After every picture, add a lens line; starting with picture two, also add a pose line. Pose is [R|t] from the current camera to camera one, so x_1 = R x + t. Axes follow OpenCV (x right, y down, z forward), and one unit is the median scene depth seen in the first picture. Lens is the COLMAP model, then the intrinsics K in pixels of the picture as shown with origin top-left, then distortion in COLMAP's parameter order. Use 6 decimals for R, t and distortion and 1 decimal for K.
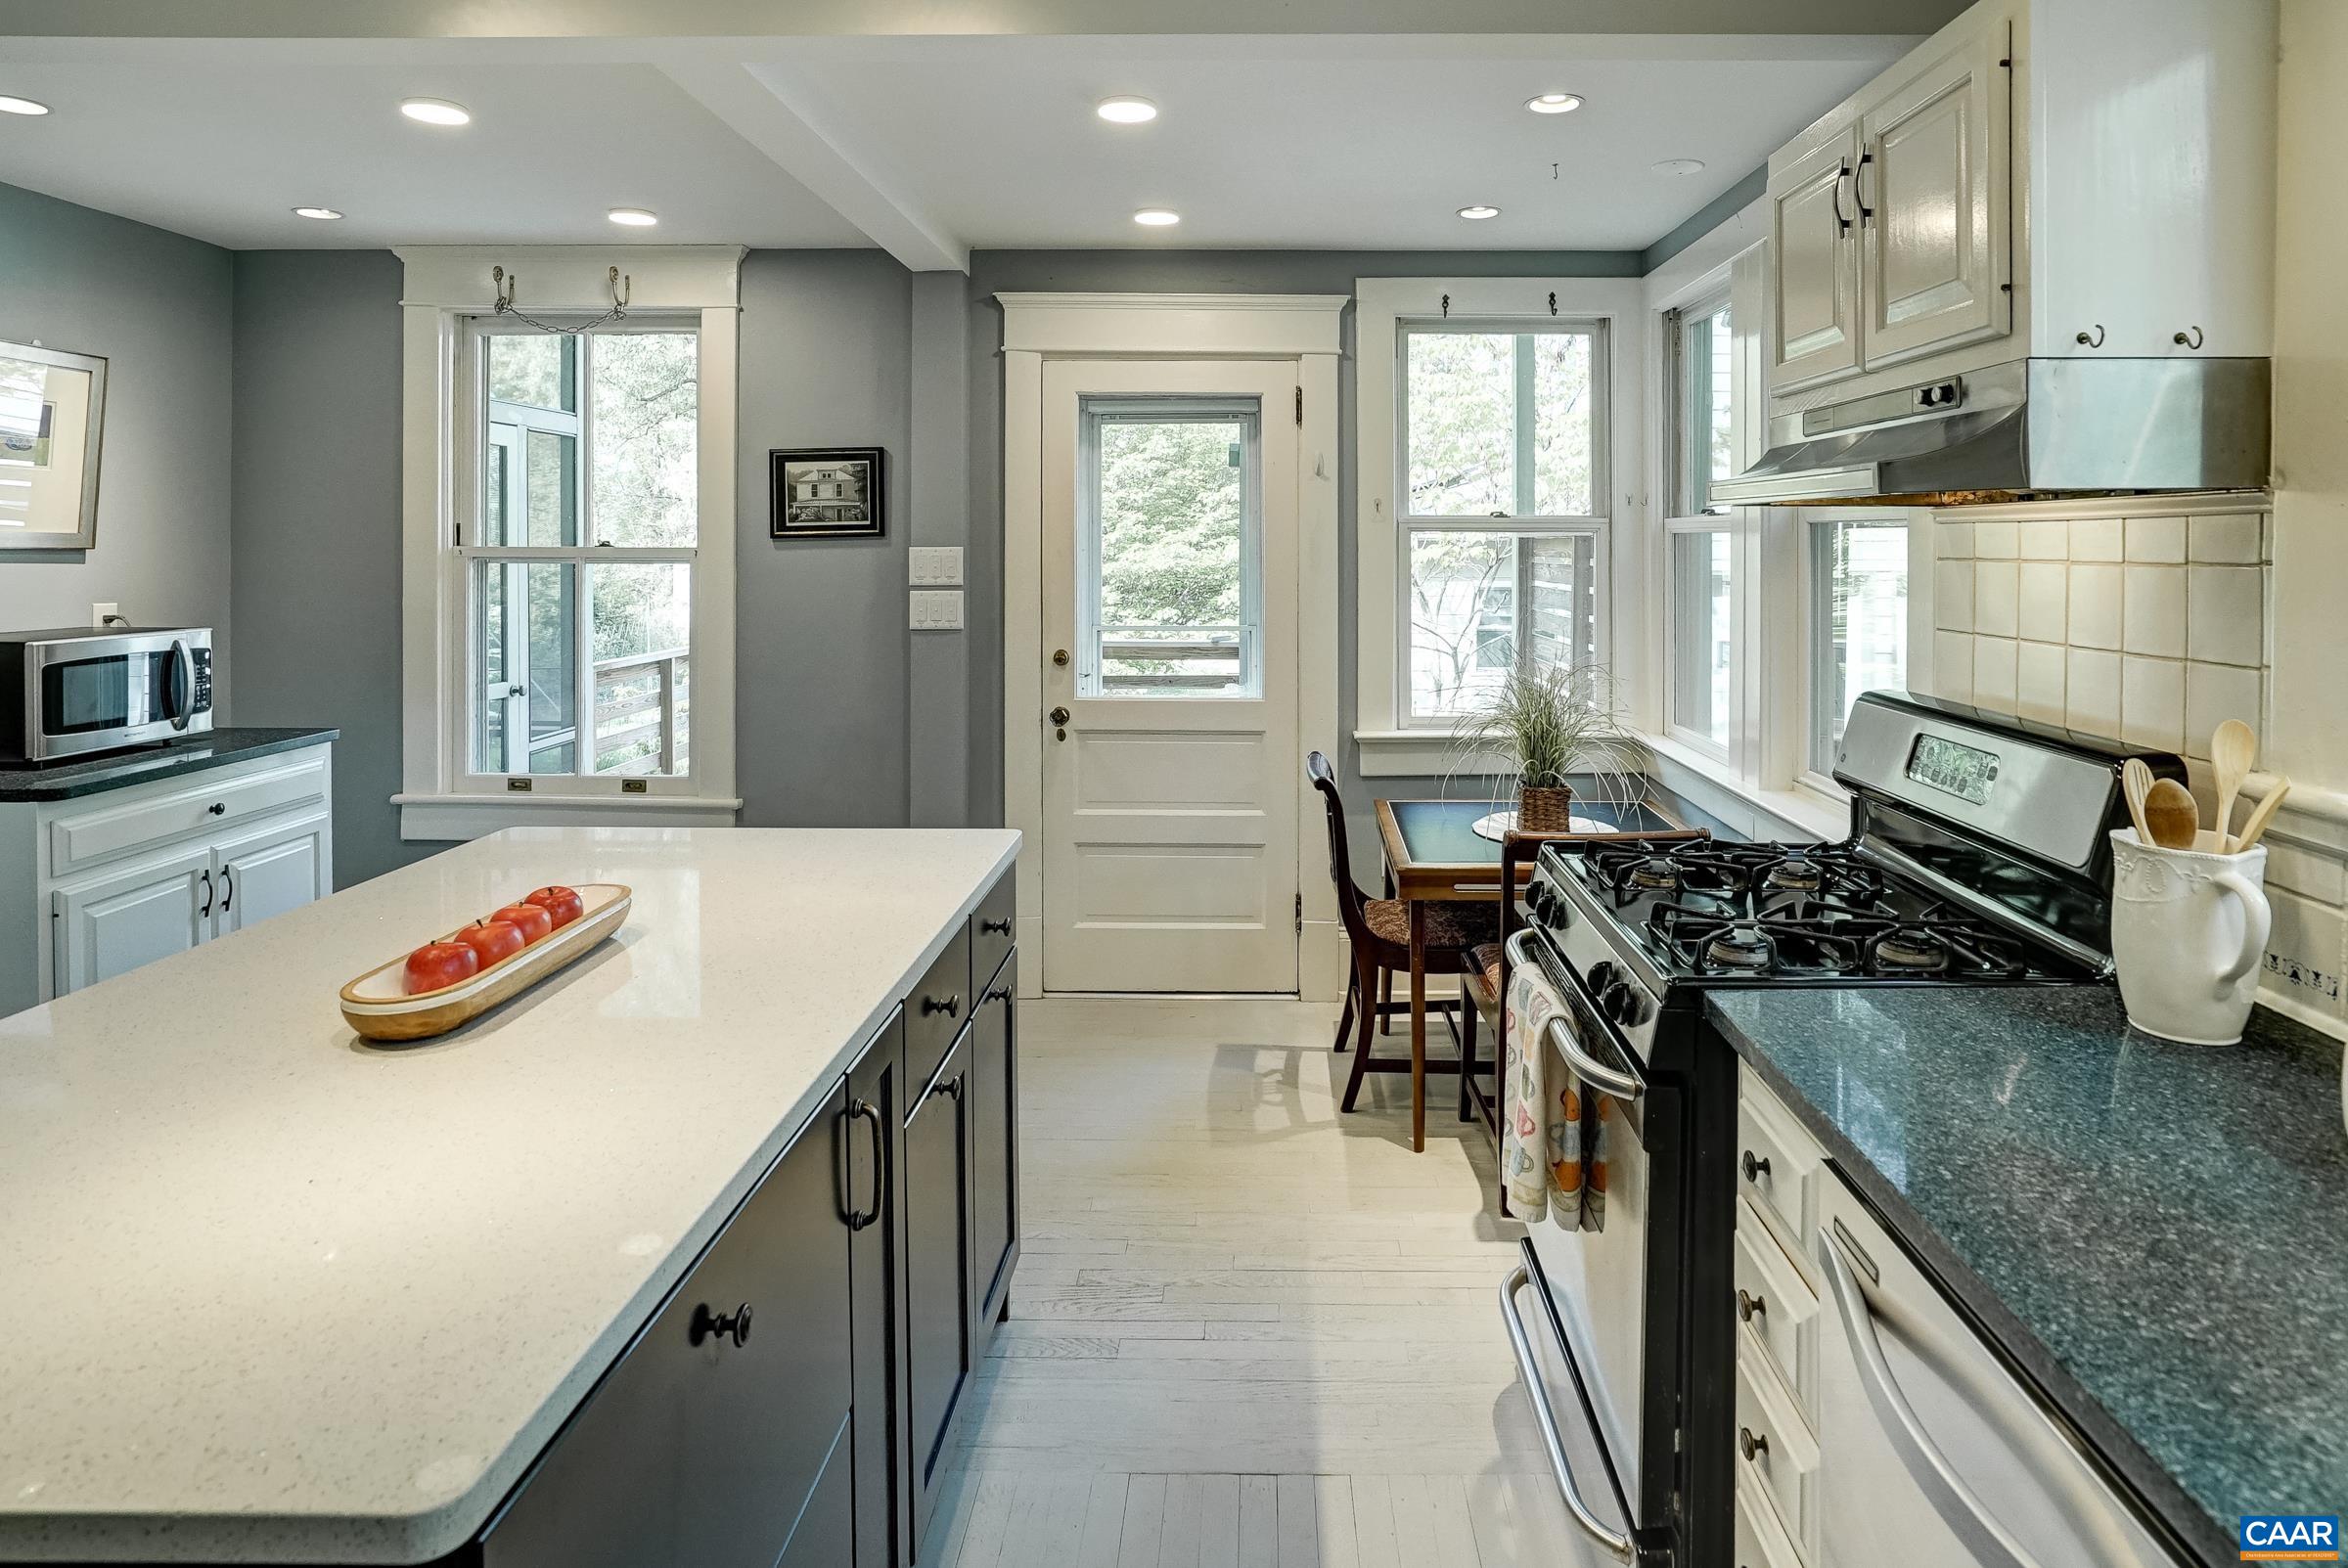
lens RADIAL K [[1307.0, 0, 1191.1], [0, 1307.0, 557.6], [0, 0, 1]] dist [-0.016450, 0.000235]
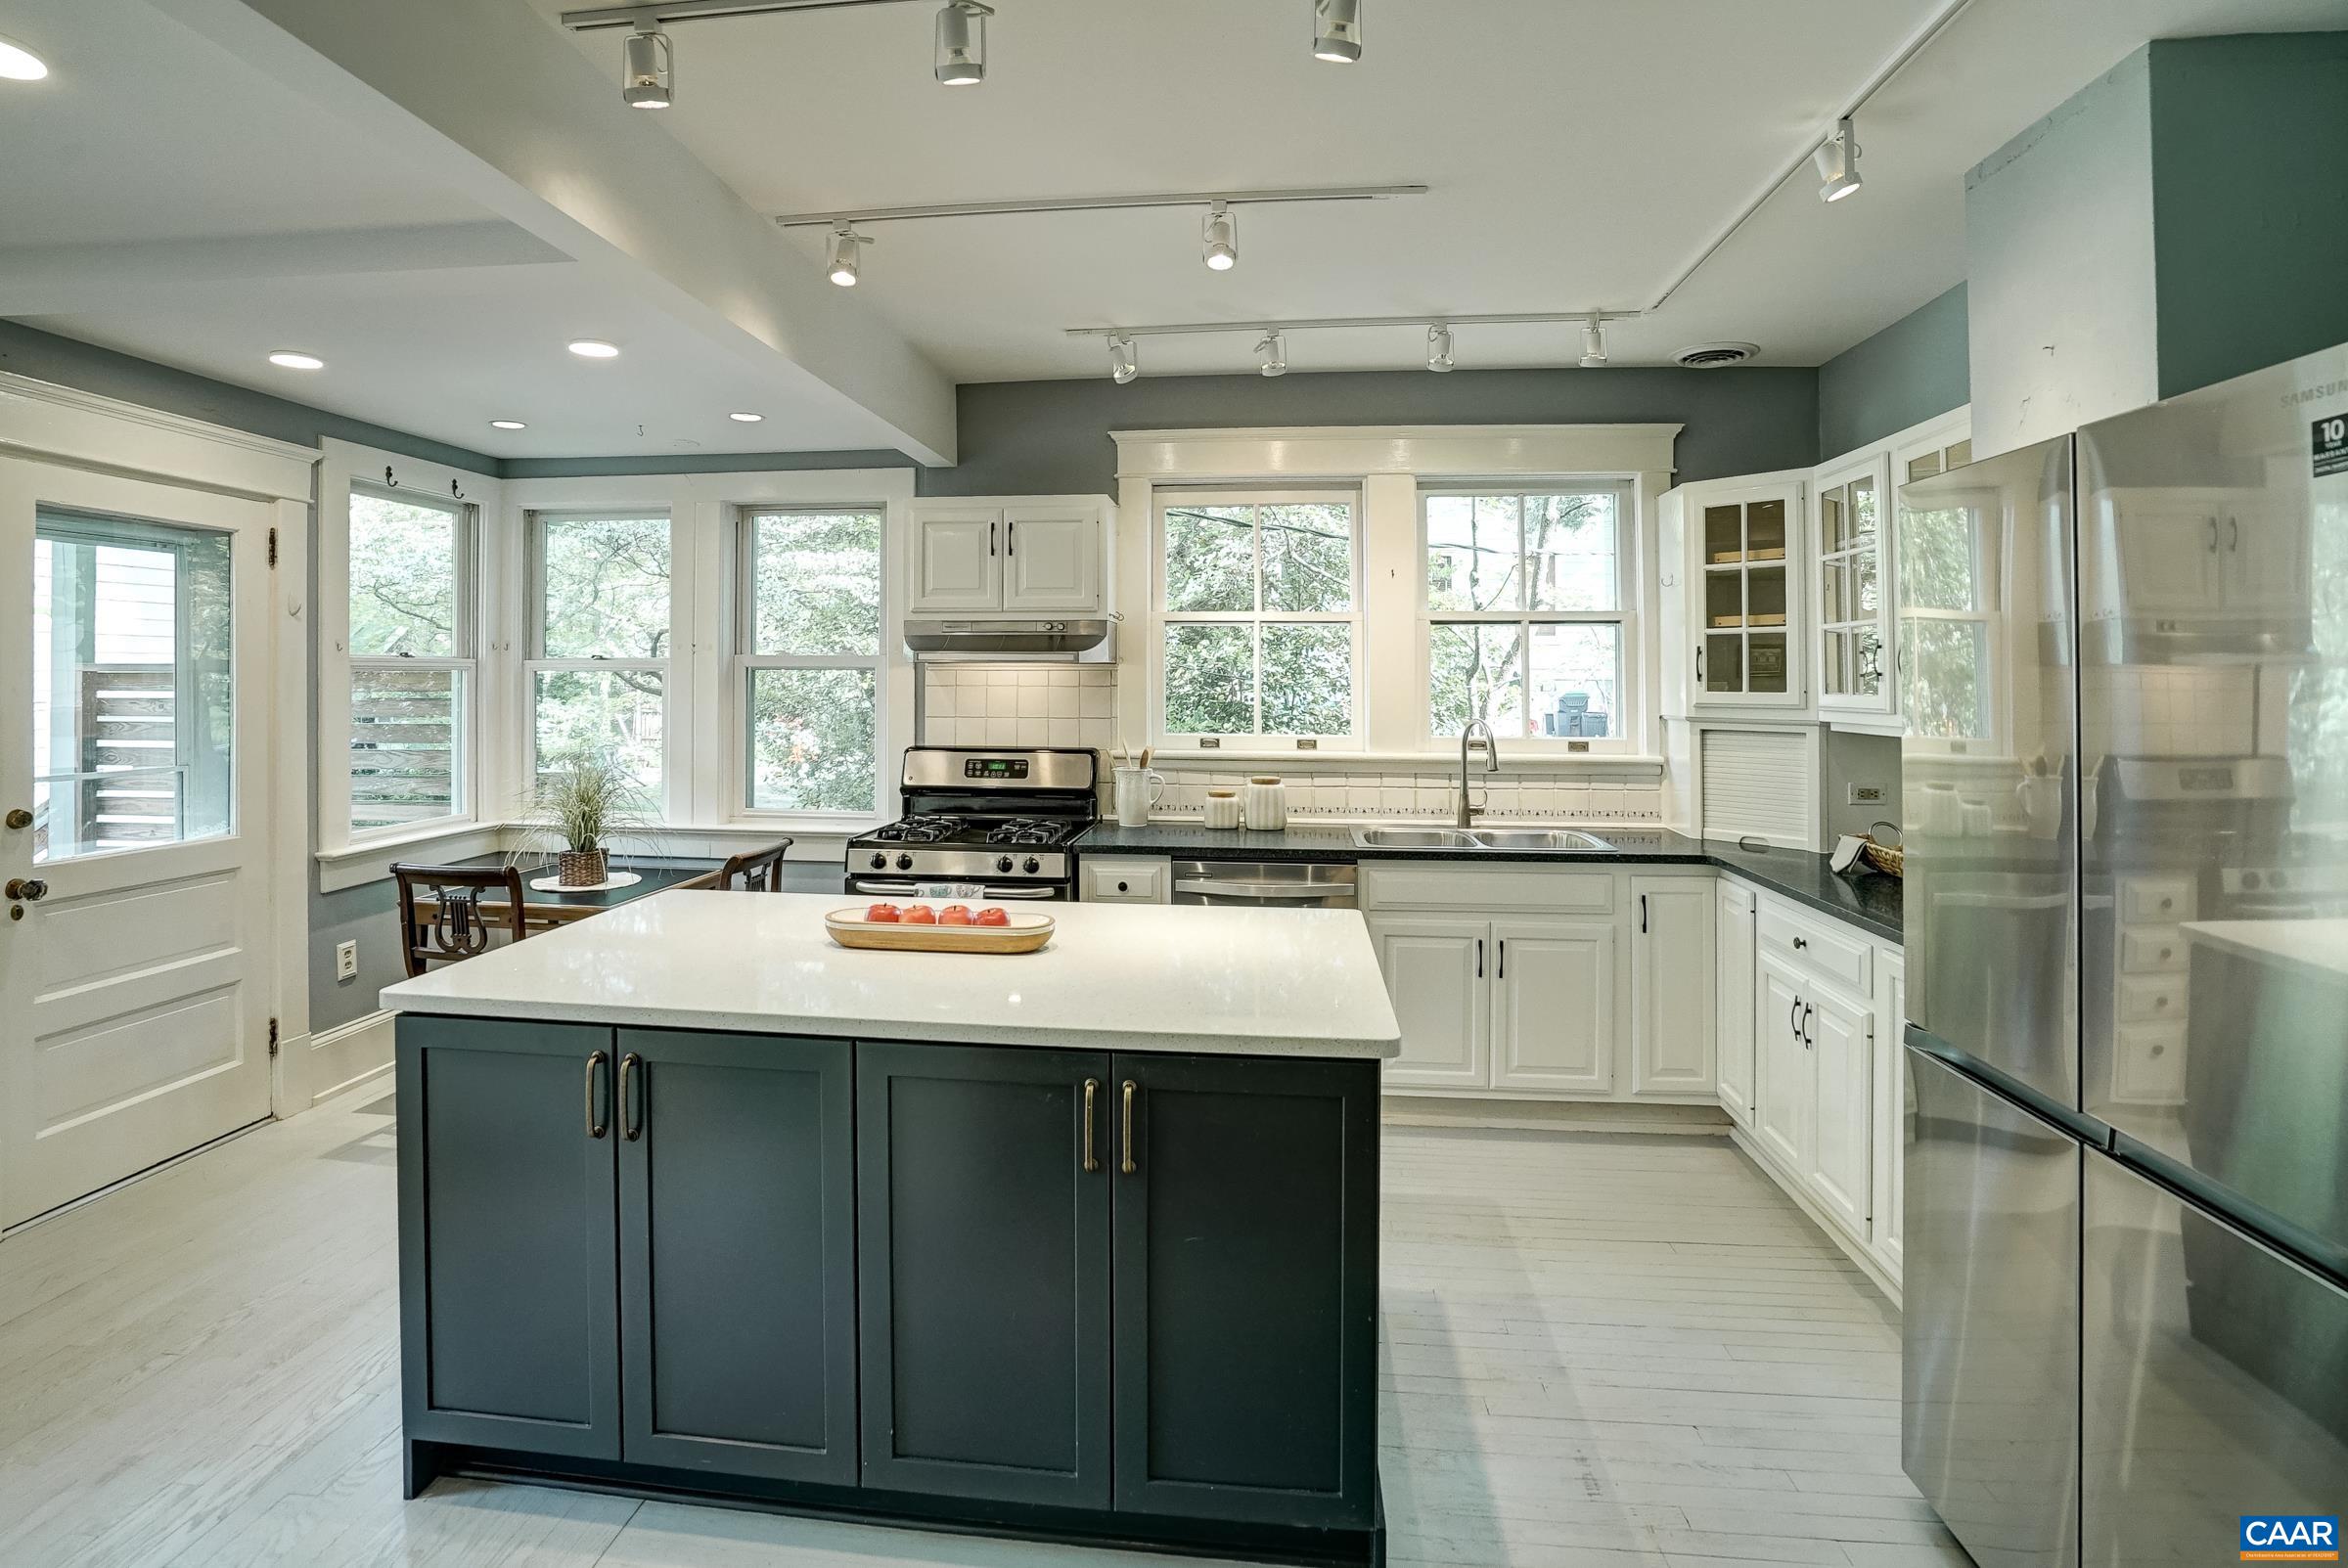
lens RADIAL K [[1170.9, 0, 1186.4], [0, 1170.9, 655.8], [0, 0, 1]] dist [-0.050334, 0.014197]
pose [[0.069657, 0.013785, 0.997476, -0.763821], [0.007388, 0.999870, -0.014334, -0.011104], [-0.997544, 0.008368, 0.069546, 0.214681]]
